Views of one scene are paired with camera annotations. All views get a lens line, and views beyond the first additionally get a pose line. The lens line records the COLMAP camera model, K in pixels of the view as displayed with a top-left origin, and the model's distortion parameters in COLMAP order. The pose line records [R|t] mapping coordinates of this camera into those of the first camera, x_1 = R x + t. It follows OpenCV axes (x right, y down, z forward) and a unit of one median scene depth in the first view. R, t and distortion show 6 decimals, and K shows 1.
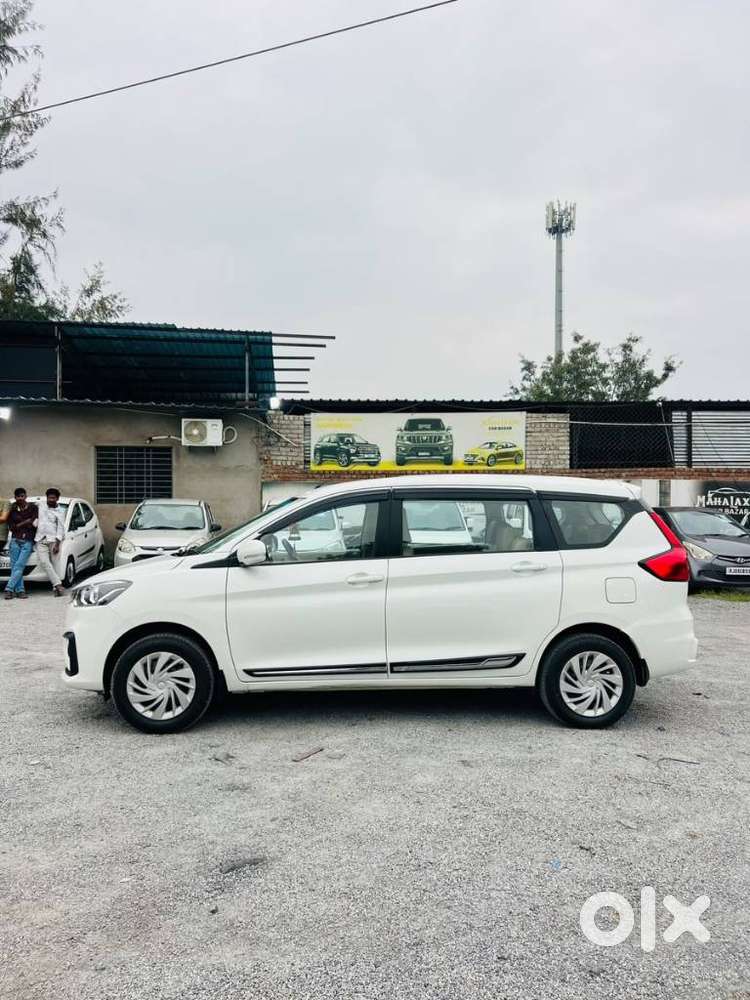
lens RADIAL K [[747.4, 0, 374.3], [0, 747.4, 513.7], [0, 0, 1]] dist [0.081003, -0.157447]
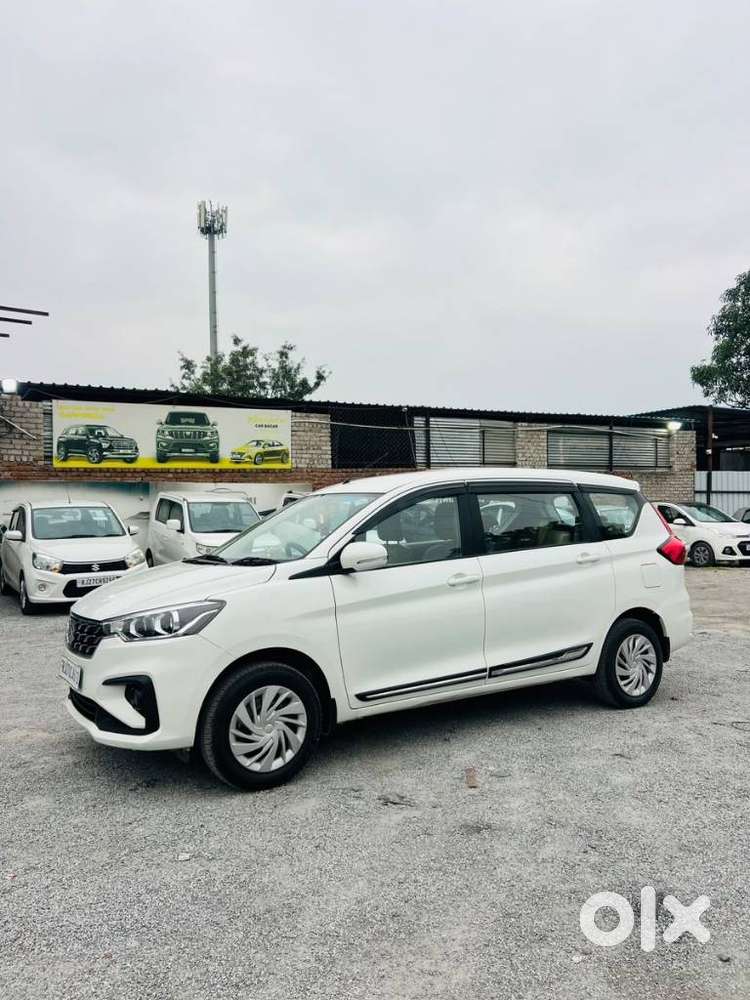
lens RADIAL K [[746.5, 0, 385.2], [0, 746.5, 517.3], [0, 0, 1]] dist [0.099307, -0.231626]
pose [[0.882384, -0.023524, 0.469941, -0.156161], [0.022351, 0.999718, 0.008075, 0.000324], [-0.469998, 0.003379, 0.882661, 0.068210]]
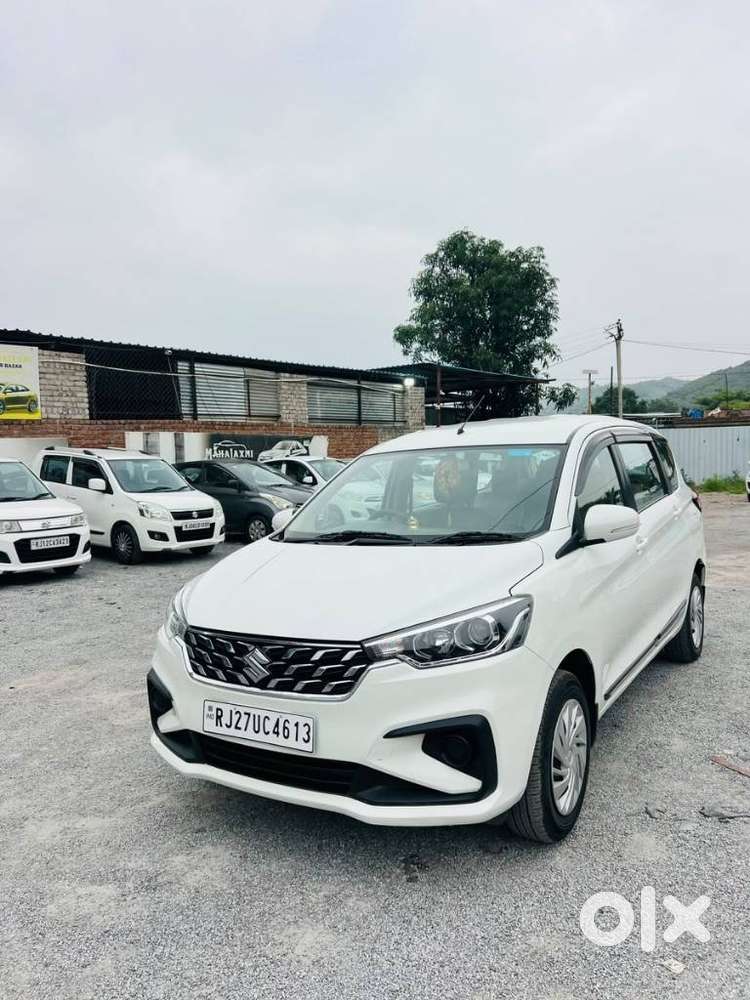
lens RADIAL K [[746.5, 0, 385.2], [0, 746.5, 517.3], [0, 0, 1]] dist [0.099307, -0.231626]
pose [[0.591508, -0.091377, 0.801104, -0.240723], [0.042340, 0.995707, 0.082311, -0.005247], [-0.805186, -0.014769, 0.592838, 0.219231]]
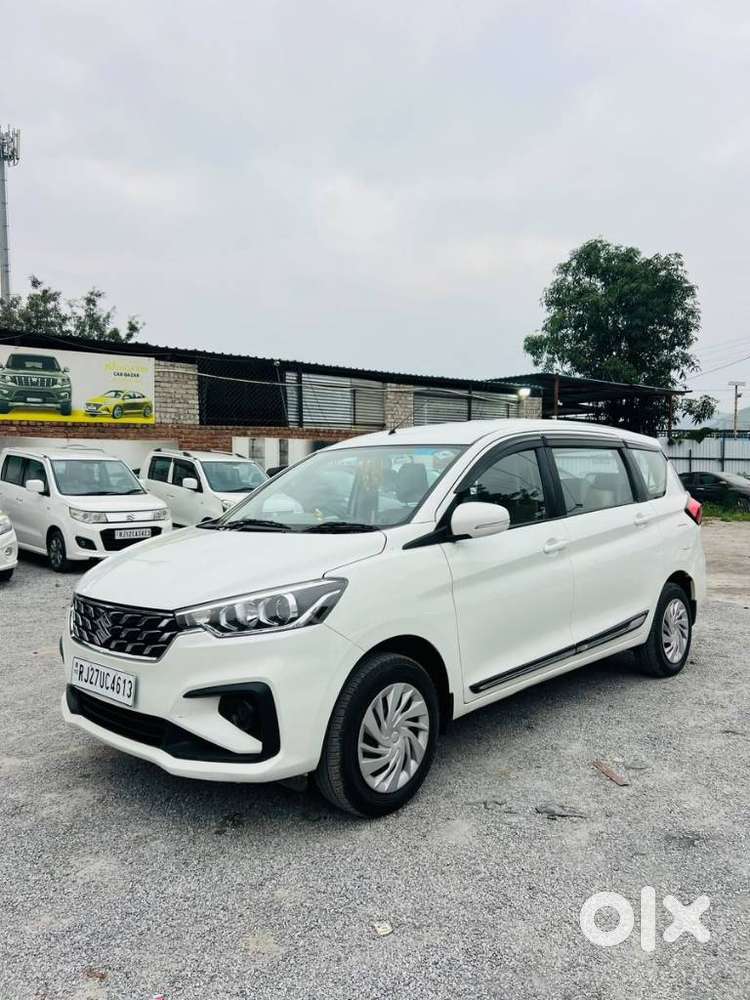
lens RADIAL K [[746.5, 0, 385.2], [0, 746.5, 517.3], [0, 0, 1]] dist [0.099307, -0.231626]
pose [[0.738767, -0.053234, 0.671855, -0.202036], [0.016592, 0.998010, 0.060833, 0.001666], [-0.673756, -0.033794, 0.738181, 0.156709]]
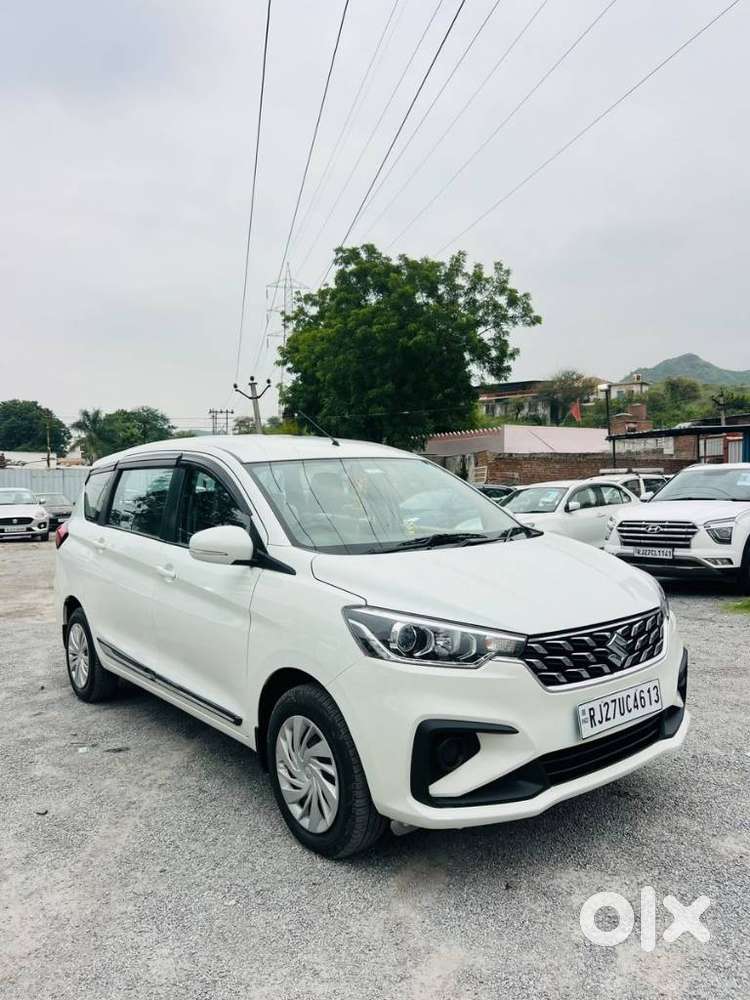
lens RADIAL K [[763.6, 0, 368.4], [0, 763.6, 495.1], [0, 0, 1]] dist [0.030625, -0.028319]
pose [[-0.555357, -0.012419, 0.831520, -0.241717], [0.013708, 0.999616, 0.024084, -0.000890], [-0.831499, 0.024773, -0.554973, 0.475708]]
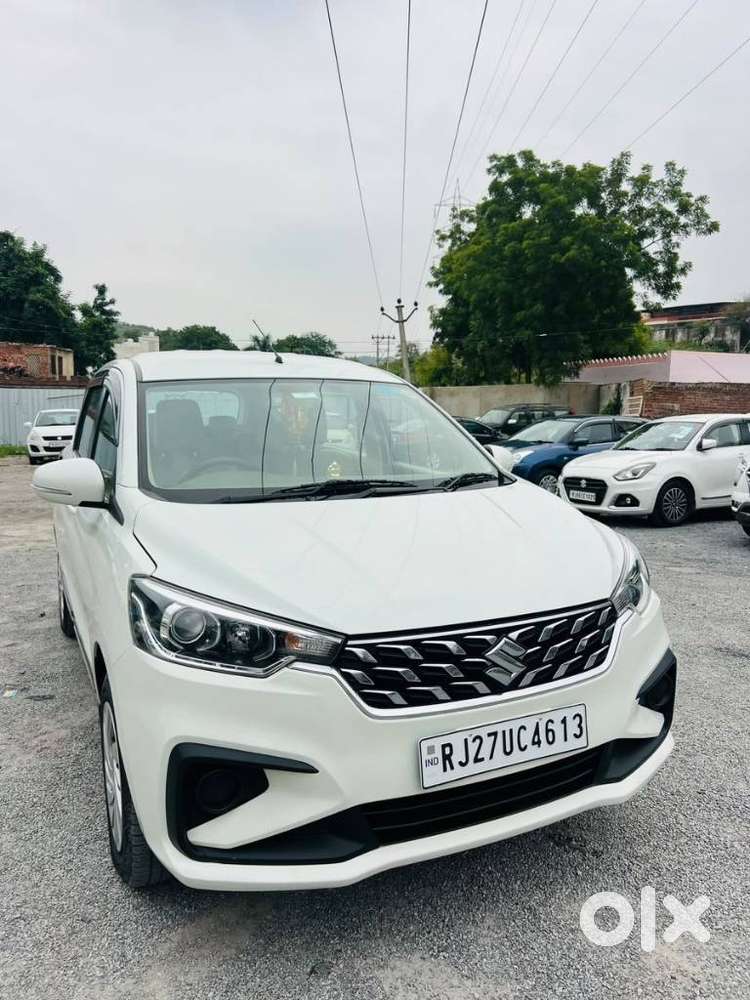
lens RADIAL K [[763.6, 0, 368.4], [0, 763.6, 495.1], [0, 0, 1]] dist [0.030625, -0.028319]
pose [[-0.361437, -0.111922, 0.925655, -0.228758], [-0.006736, 0.993057, 0.117442, -0.000390], [-0.932372, 0.036213, -0.359681, 0.396641]]
